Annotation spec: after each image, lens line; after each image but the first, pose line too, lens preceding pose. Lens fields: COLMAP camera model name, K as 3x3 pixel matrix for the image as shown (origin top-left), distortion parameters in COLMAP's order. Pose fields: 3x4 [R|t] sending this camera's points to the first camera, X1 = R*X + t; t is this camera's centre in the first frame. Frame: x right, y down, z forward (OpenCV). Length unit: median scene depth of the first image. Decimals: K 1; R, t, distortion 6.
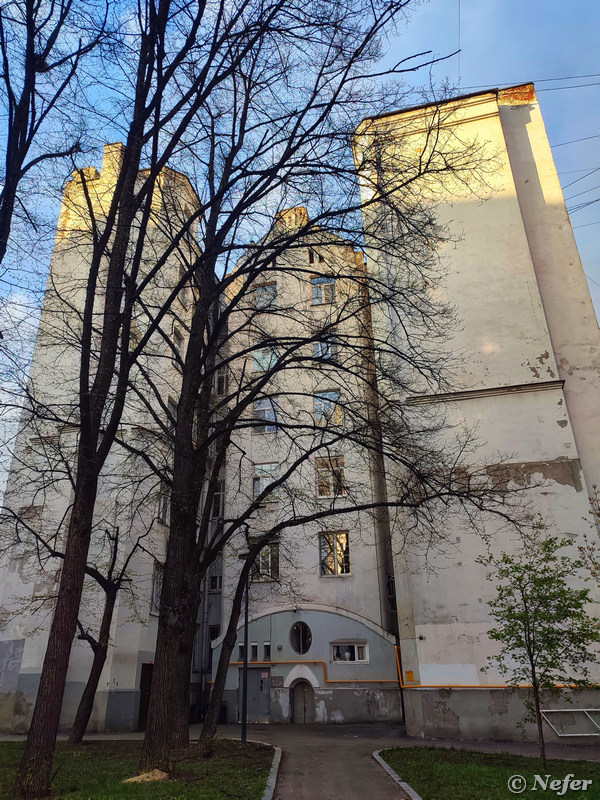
lens RADIAL K [[580.3, 0, 300.0], [0, 580.3, 400.0], [0, 0, 1]] dist [0.003925, 0.000493]
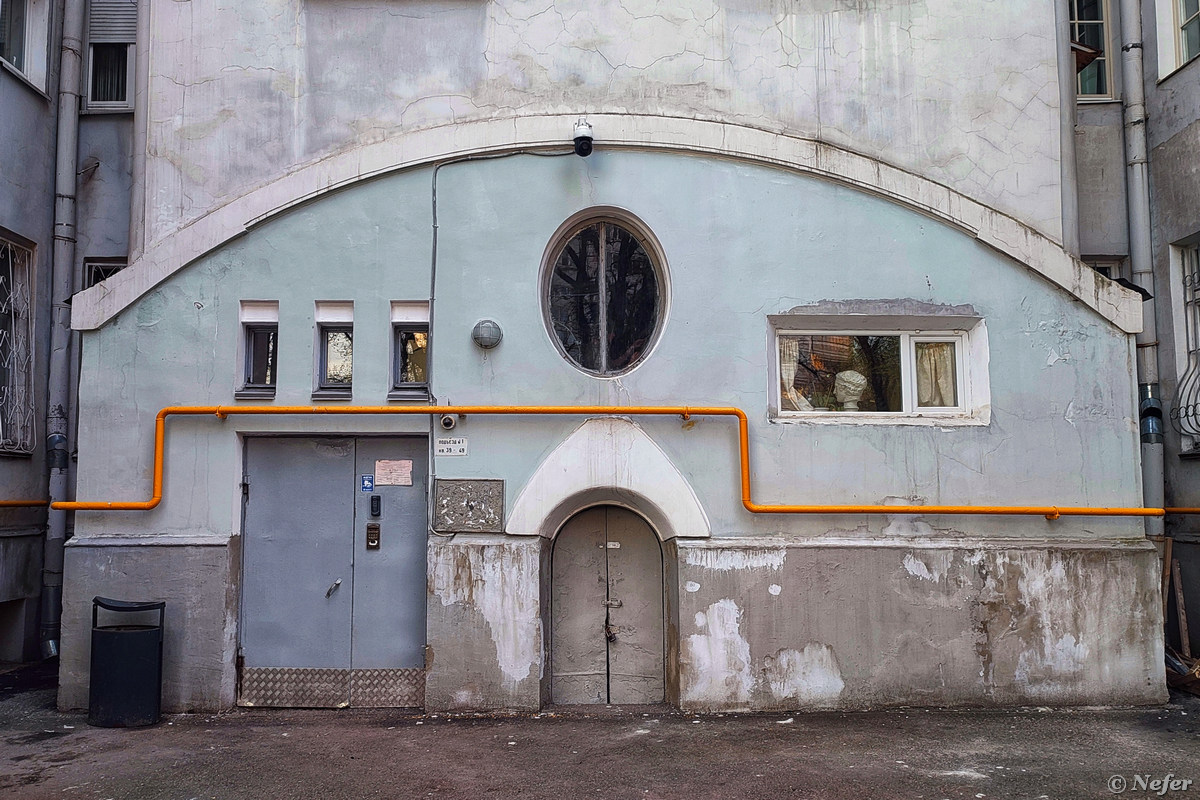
lens RADIAL K [[909.6, 0, 600.0], [0, 909.6, 400.0], [0, 0, 1]] dist [0.017786, -0.000686]
pose [[0.957678, 0.038969, 0.285193, -0.083225], [-0.133977, 0.937272, 0.321826, 0.359390], [-0.254762, -0.346415, 0.902825, 0.749513]]
